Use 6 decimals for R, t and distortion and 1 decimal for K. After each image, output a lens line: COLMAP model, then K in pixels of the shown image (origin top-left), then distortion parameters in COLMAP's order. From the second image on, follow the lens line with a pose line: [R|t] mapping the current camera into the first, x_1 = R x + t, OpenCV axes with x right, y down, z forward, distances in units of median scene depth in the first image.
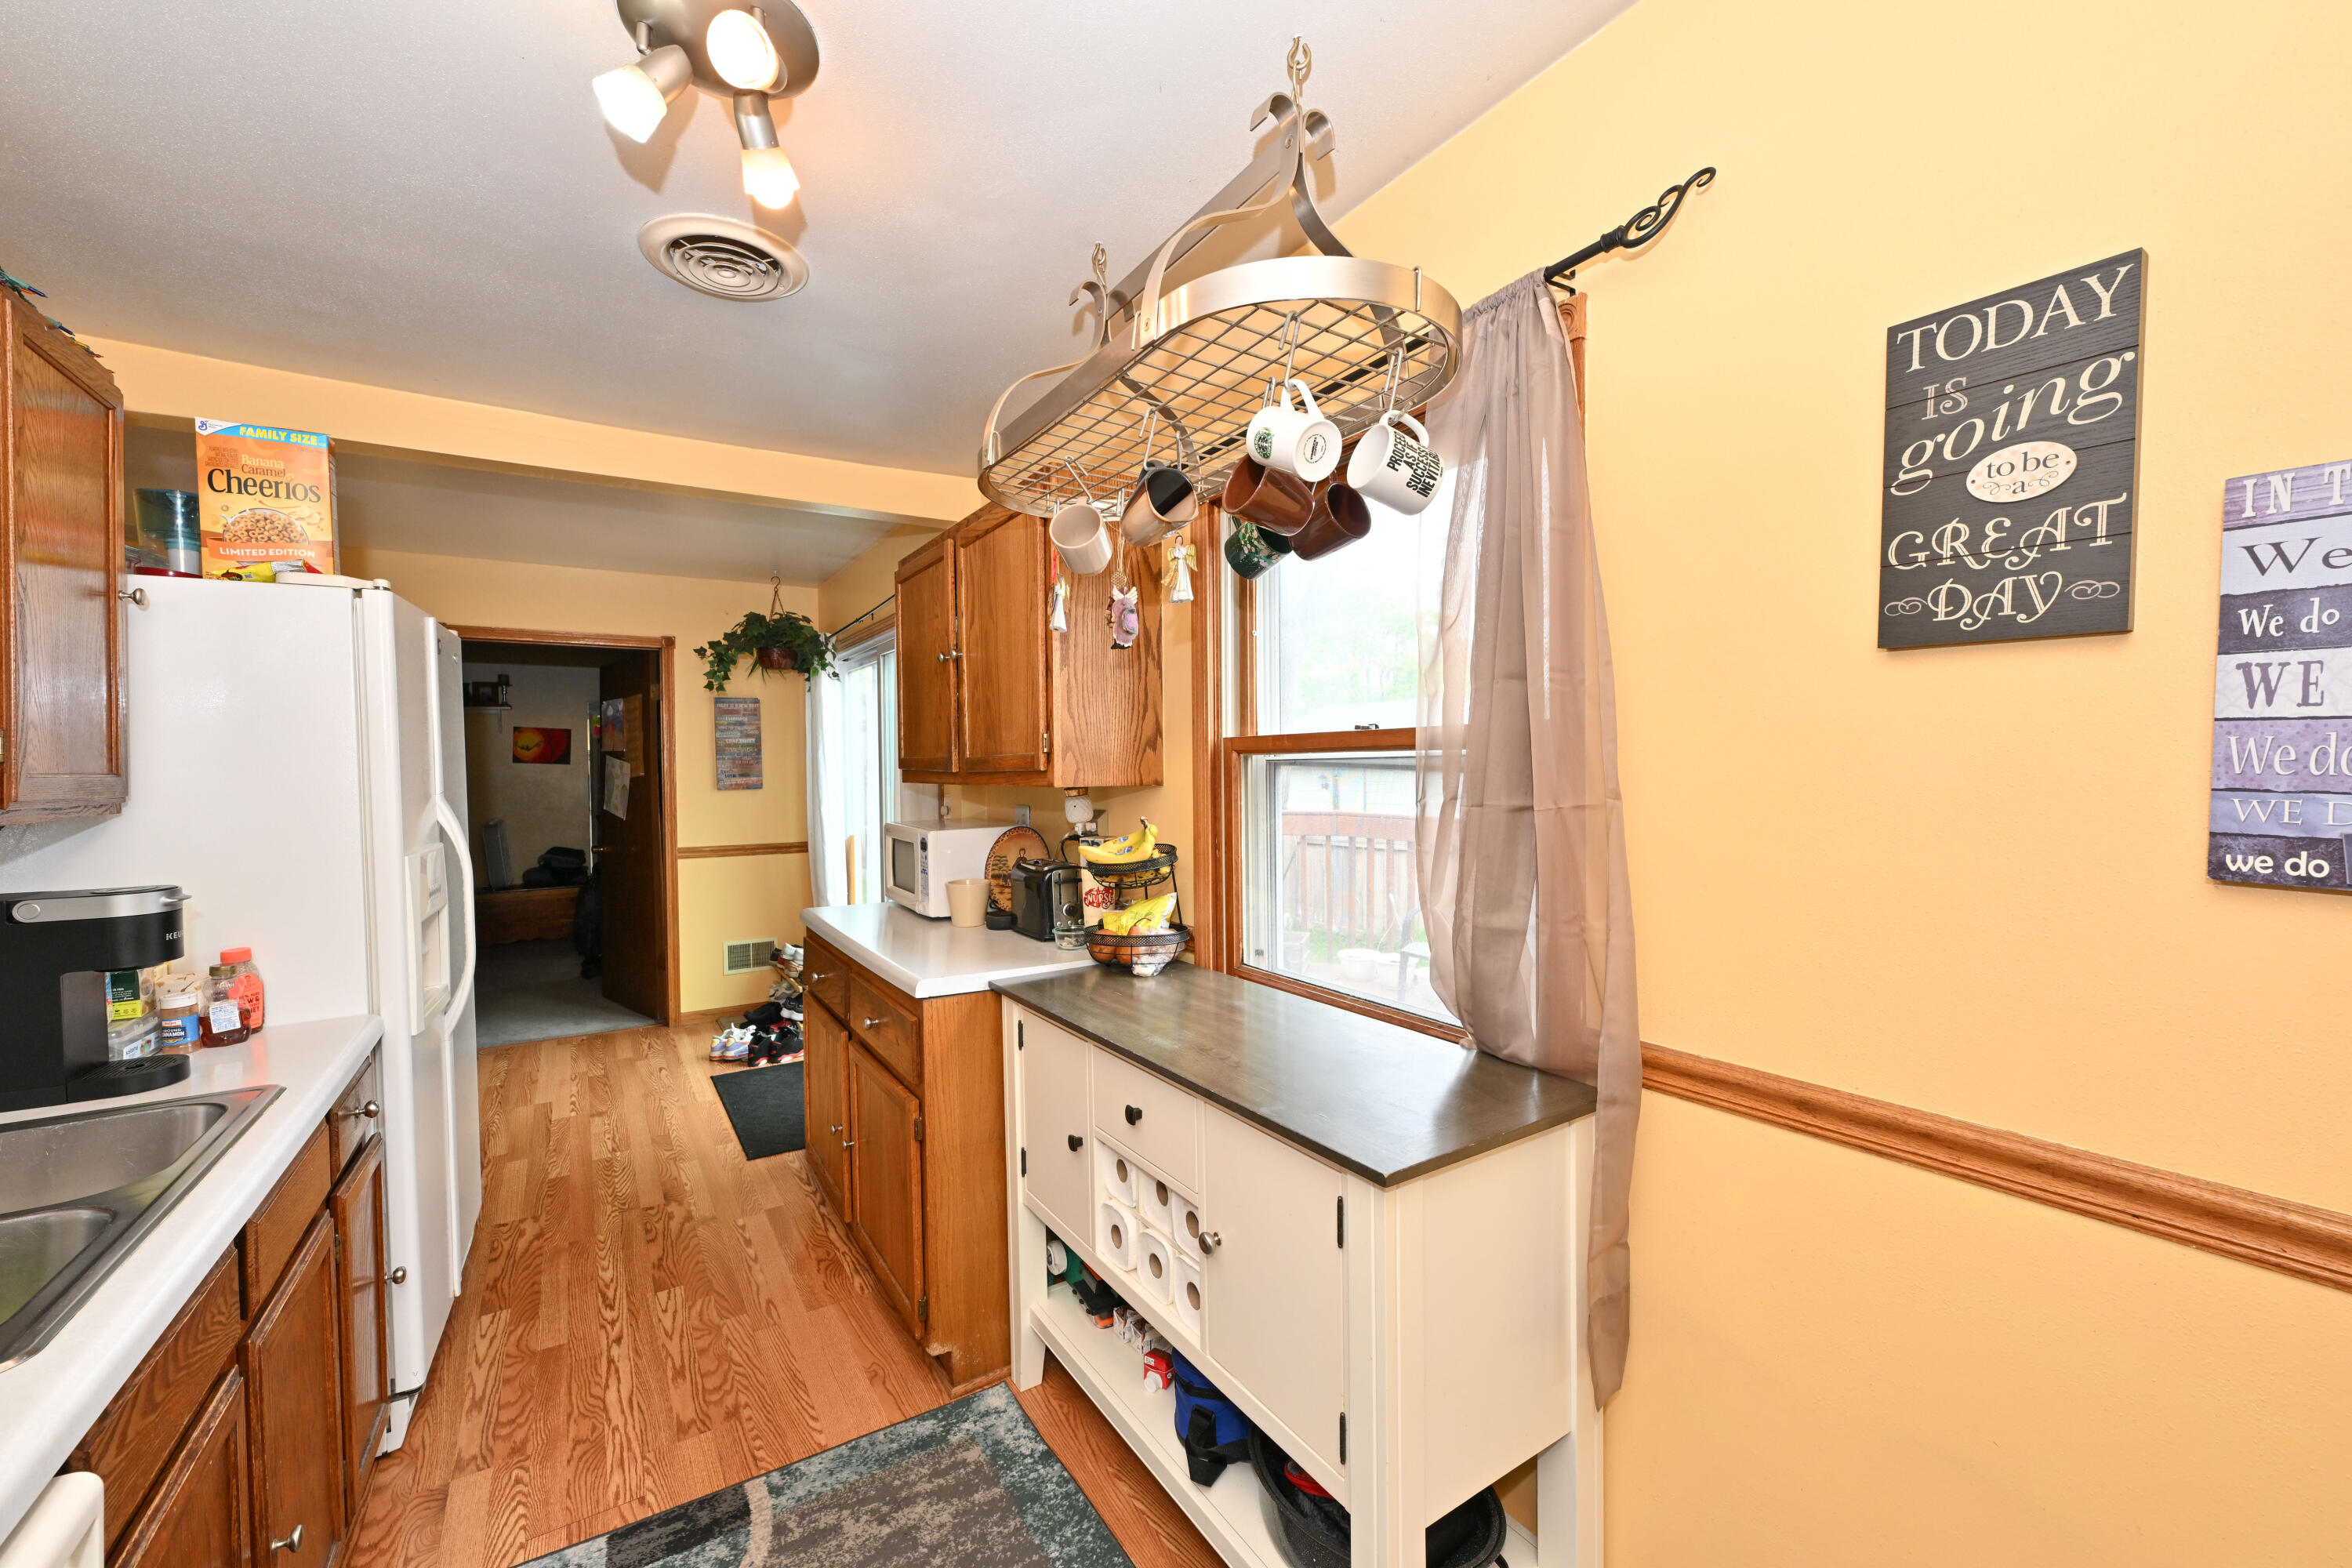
lens RADIAL K [[932.6, 0, 1165.9], [0, 932.6, 789.1], [0, 0, 1]] dist [0.033256, -0.011761]
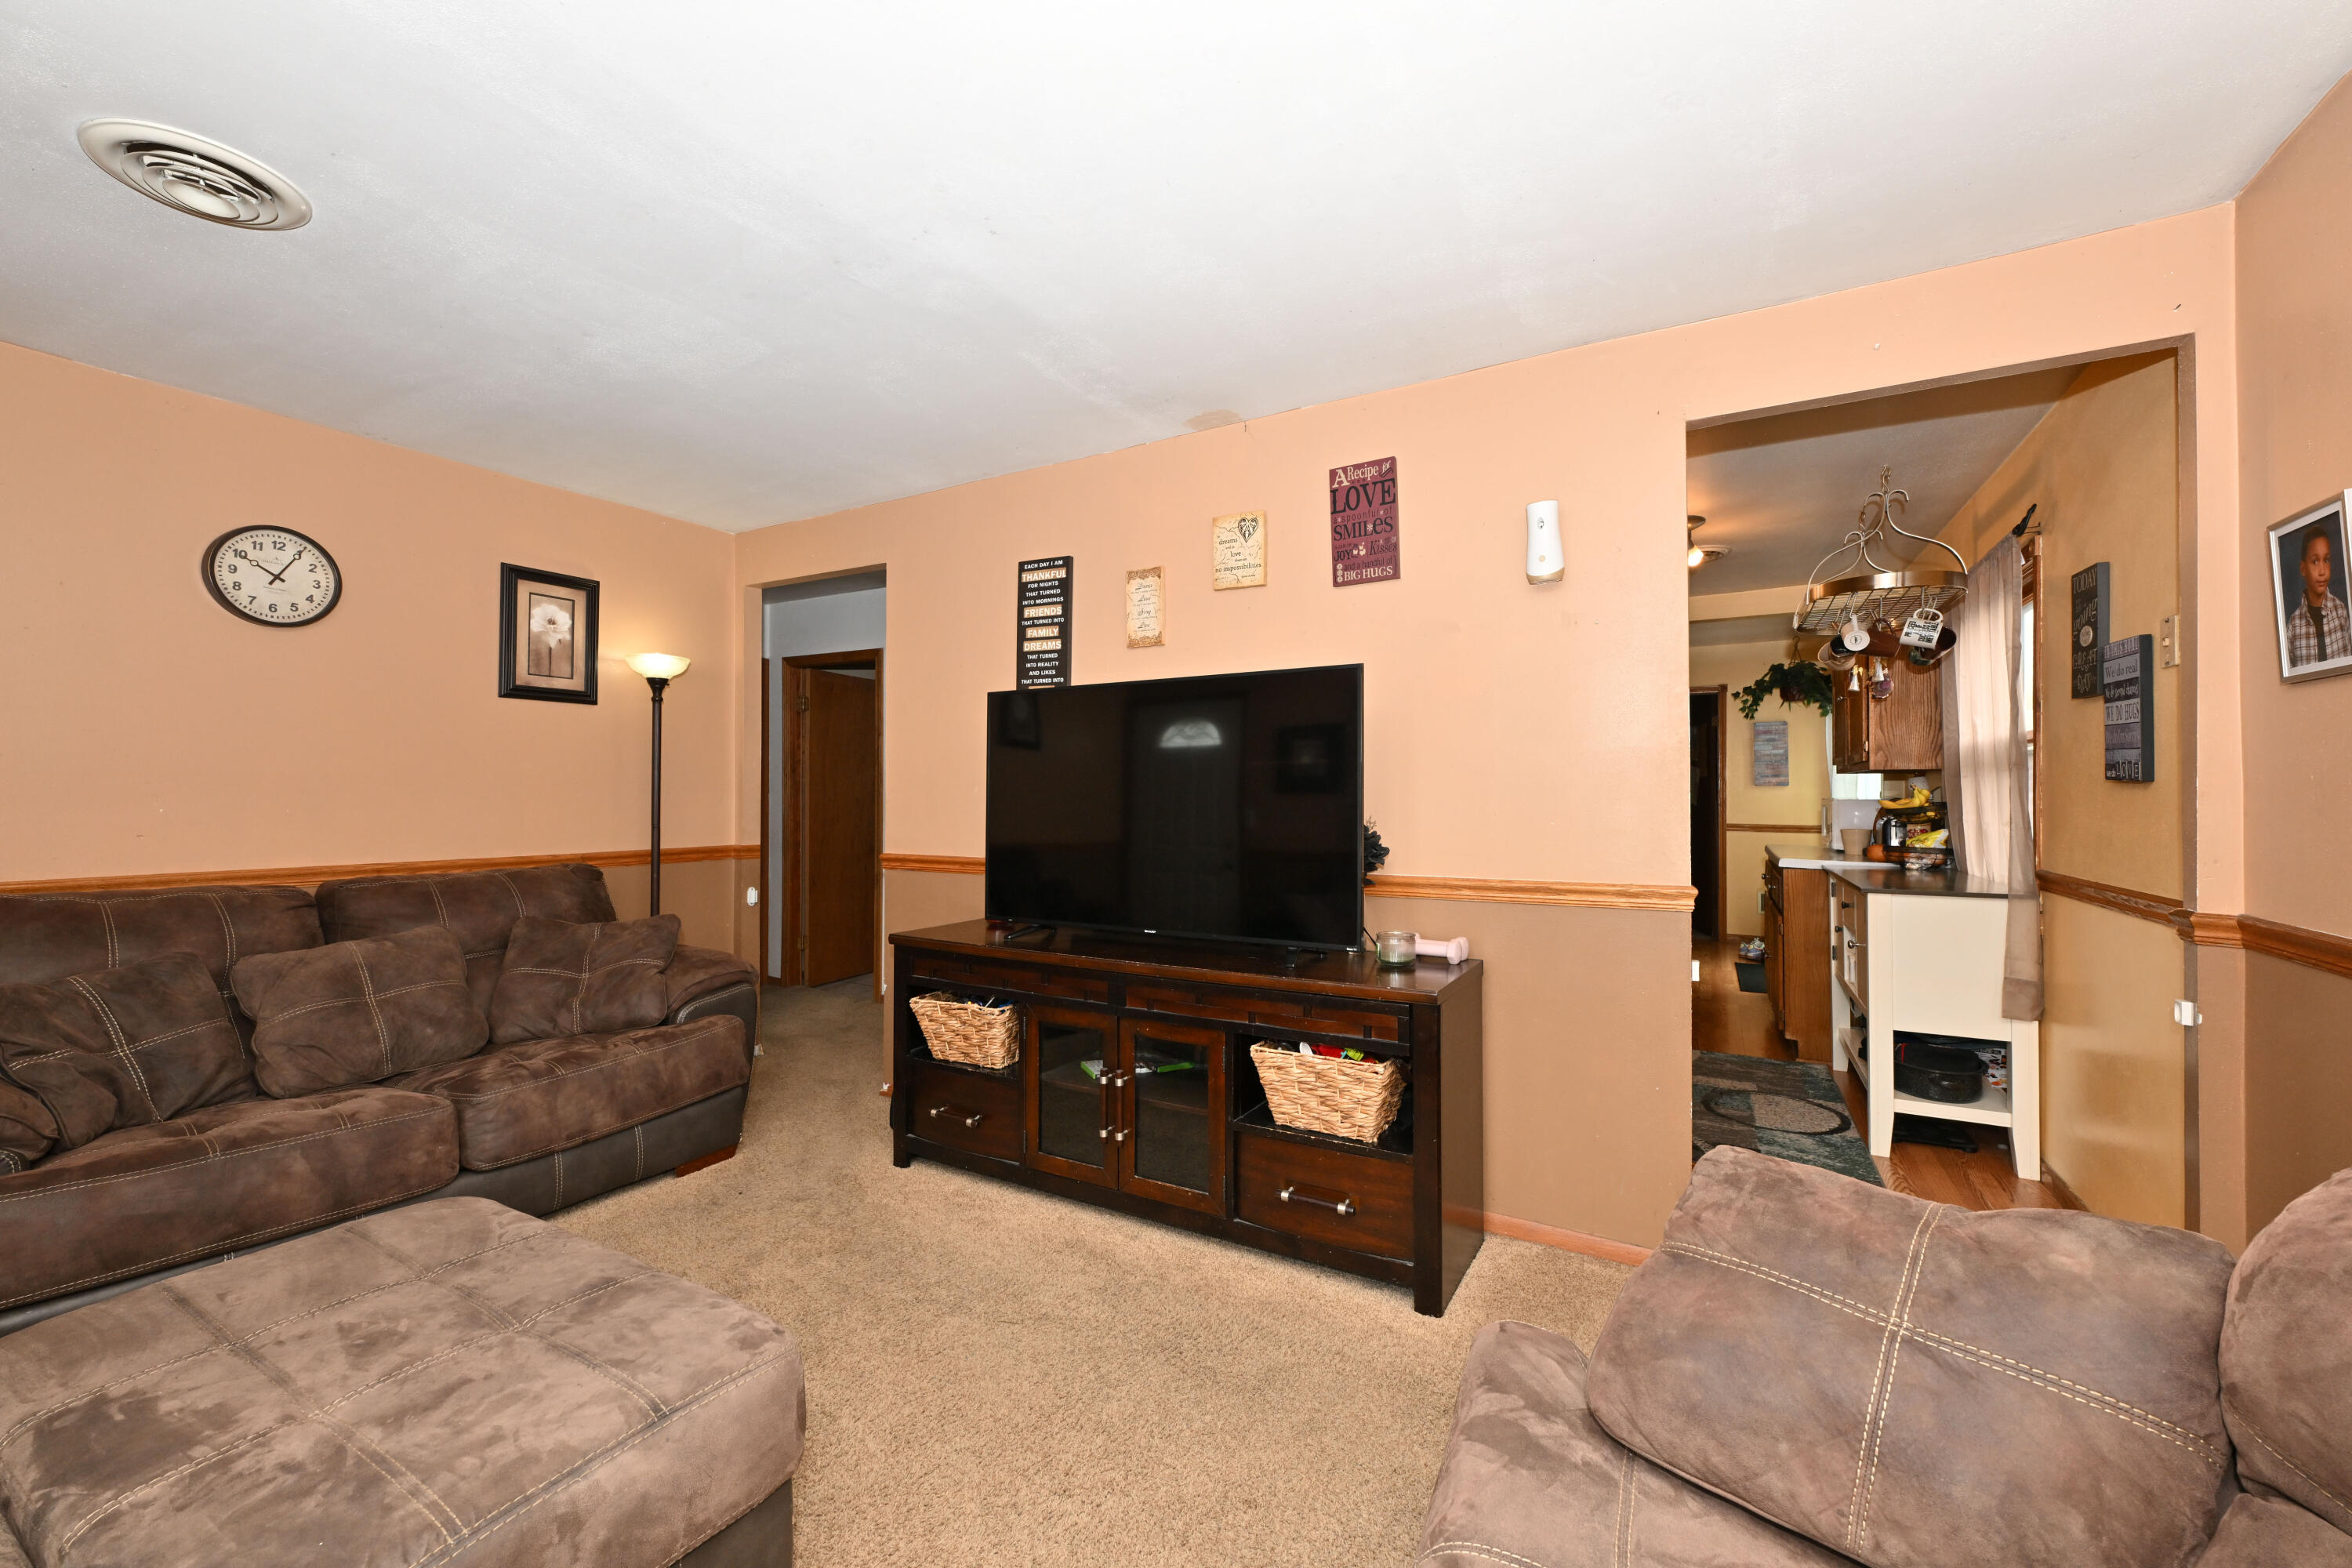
lens RADIAL K [[935.0, 0, 1187.6], [0, 935.0, 784.6], [0, 0, 1]] dist [0.000080, -0.000245]
pose [[0.484449, 0.003827, -0.874811, 0.916261], [-0.024609, 0.999654, -0.009254, 0.084371], [0.874474, 0.026011, 0.484375, -1.179260]]
